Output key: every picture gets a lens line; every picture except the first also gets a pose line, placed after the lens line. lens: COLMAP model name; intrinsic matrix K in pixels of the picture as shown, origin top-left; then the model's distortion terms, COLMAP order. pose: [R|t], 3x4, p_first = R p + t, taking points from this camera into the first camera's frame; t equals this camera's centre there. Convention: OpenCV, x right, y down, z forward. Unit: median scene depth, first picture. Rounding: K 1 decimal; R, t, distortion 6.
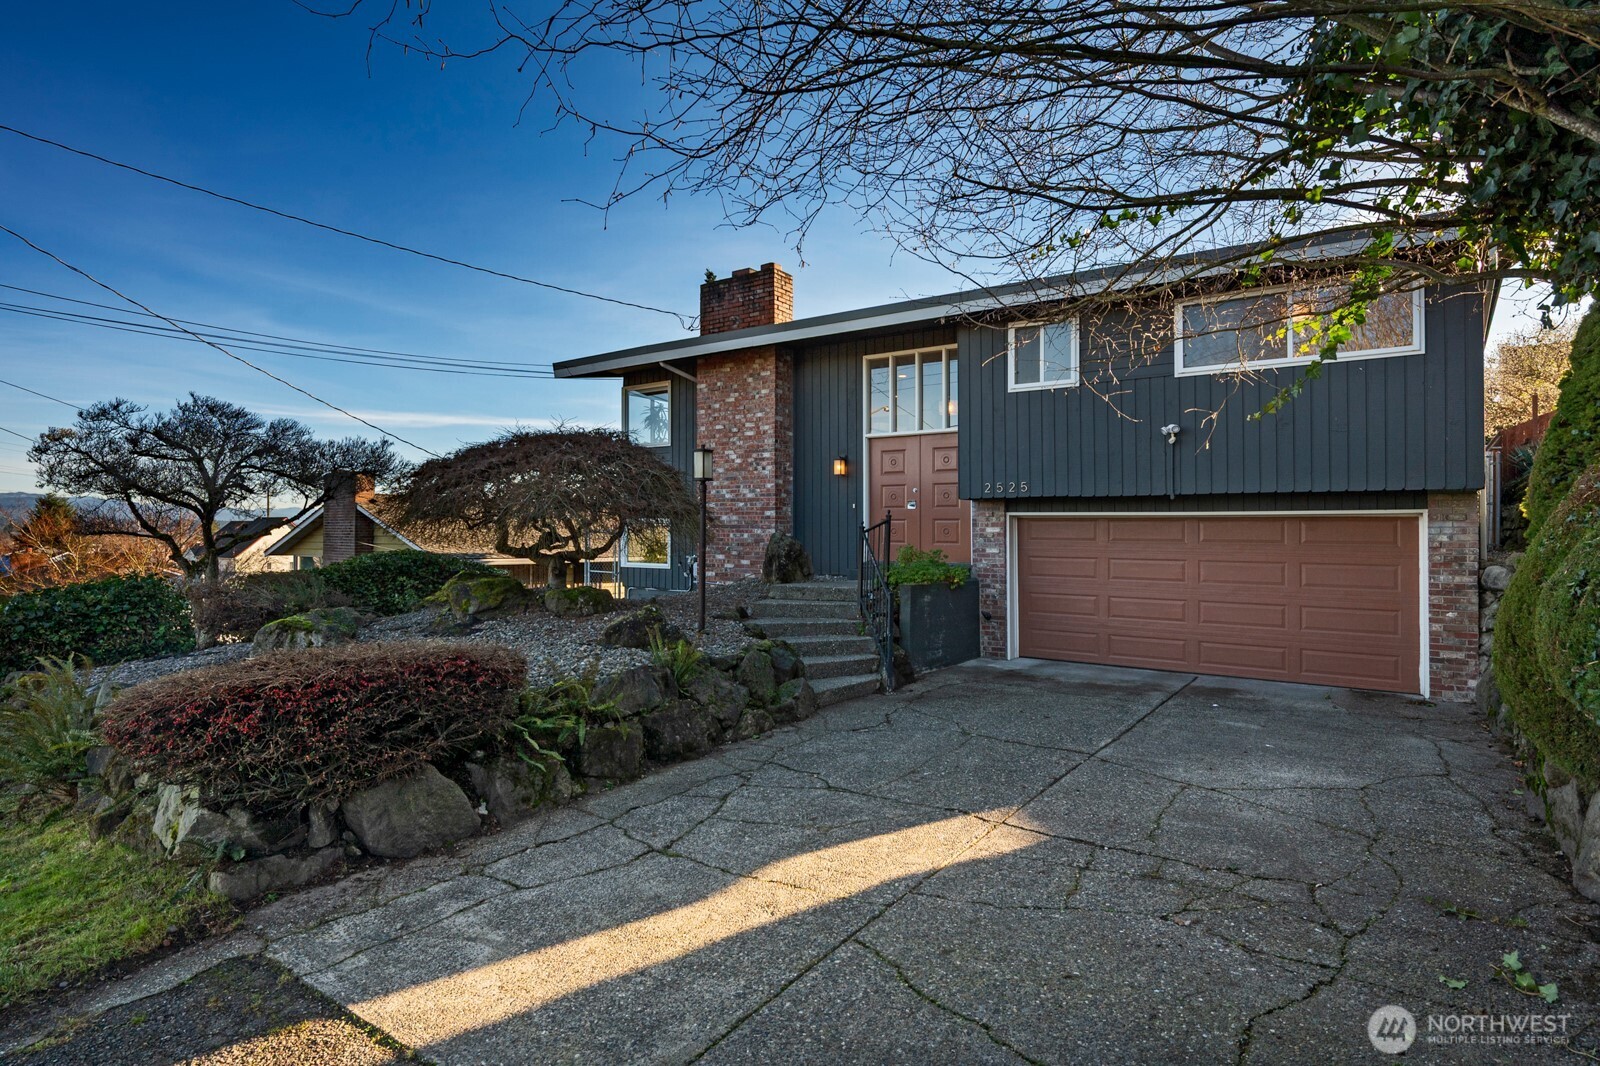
lens RADIAL K [[841.7, 0, 816.7], [0, 841.7, 568.6], [0, 0, 1]] dist [-0.006296, -0.000701]
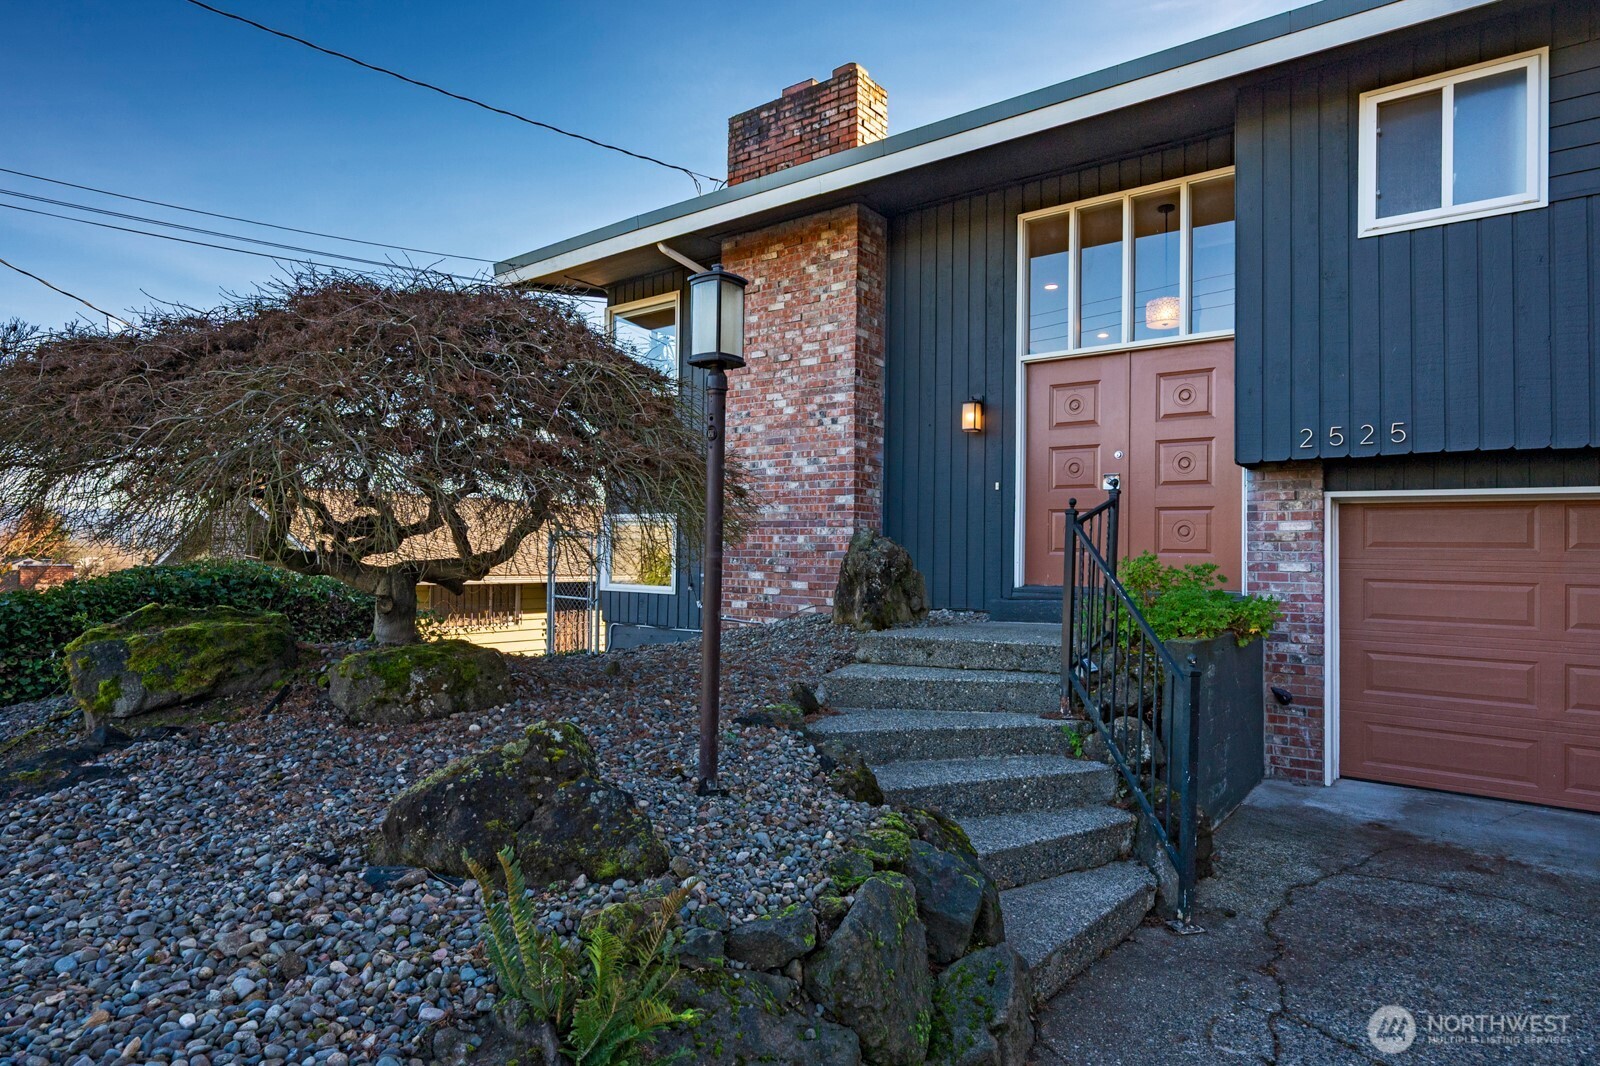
lens RADIAL K [[891.1, 0, 805.9], [0, 891.1, 532.3], [0, 0, 1]] dist [-0.000290, 0.000048]
pose [[0.998443, 0.004775, -0.055573, -0.049692], [-0.008304, 0.997950, -0.063457, -0.005557], [0.055156, 0.063819, 0.996436, 0.413211]]
